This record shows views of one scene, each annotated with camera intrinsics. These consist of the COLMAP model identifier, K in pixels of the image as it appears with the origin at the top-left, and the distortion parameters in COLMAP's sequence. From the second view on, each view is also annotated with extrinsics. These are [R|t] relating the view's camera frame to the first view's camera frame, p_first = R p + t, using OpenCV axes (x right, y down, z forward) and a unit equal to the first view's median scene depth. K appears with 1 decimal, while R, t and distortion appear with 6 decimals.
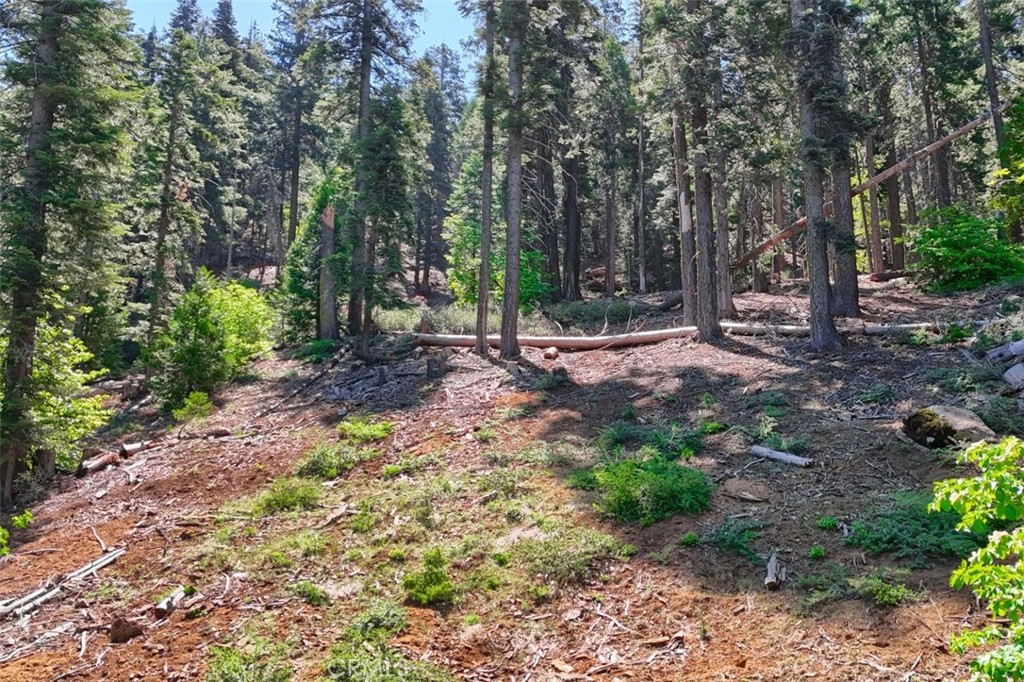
lens RADIAL K [[918.8, 0, 512.0], [0, 918.8, 341.0], [0, 0, 1]] dist [0.123492, -0.129442]
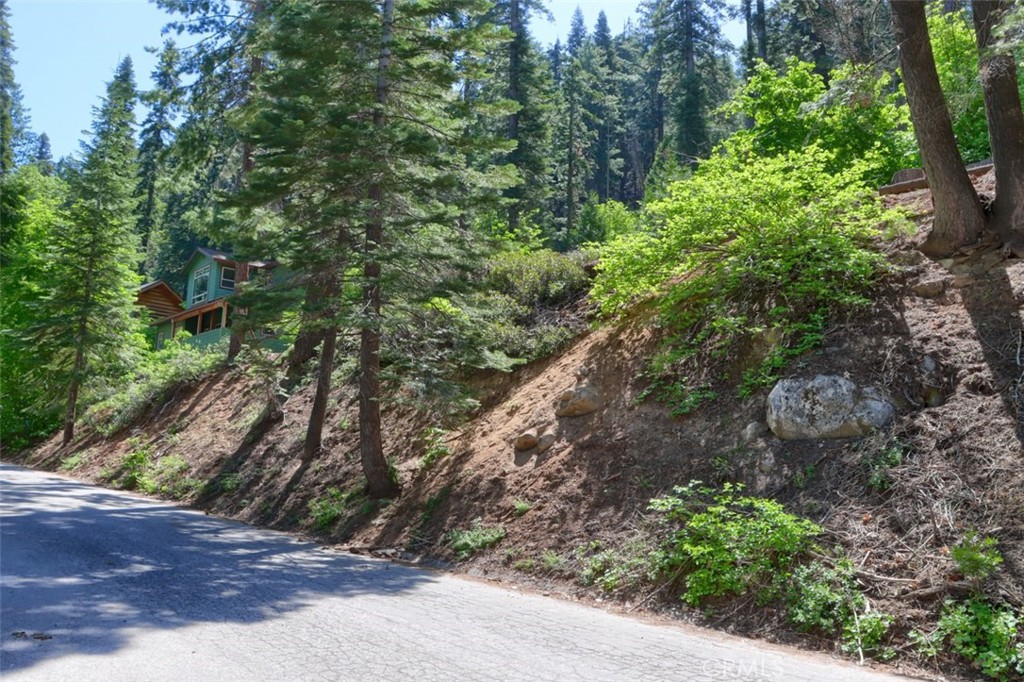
lens RADIAL K [[880.5, 0, 512.0], [0, 880.5, 341.0], [0, 0, 1]] dist [-0.172600, 0.160772]
pose [[0.901739, -0.051316, -0.429224, 0.194902], [0.078512, 0.995857, 0.045882, 0.099446], [0.425091, -0.075073, 0.902032, -0.496197]]
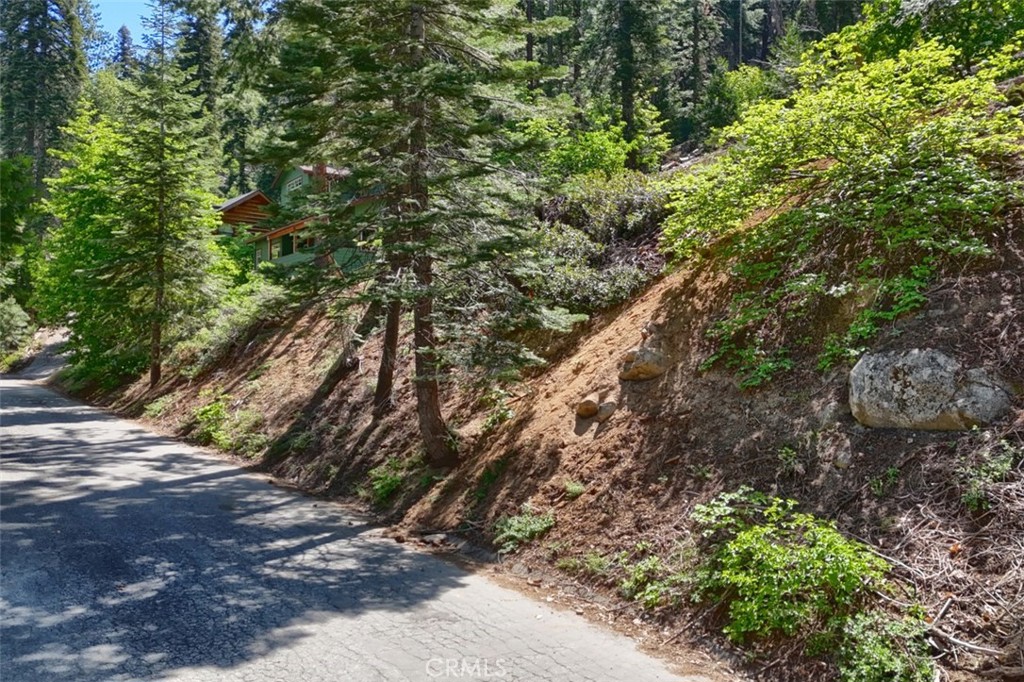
lens RADIAL K [[918.8, 0, 512.0], [0, 918.8, 341.0], [0, 0, 1]] dist [0.123492, -0.129442]
pose [[0.824377, -0.025286, -0.565476, 0.213767], [0.137806, 0.977909, 0.157171, 0.078360], [0.549010, -0.207494, 0.809650, -0.470502]]
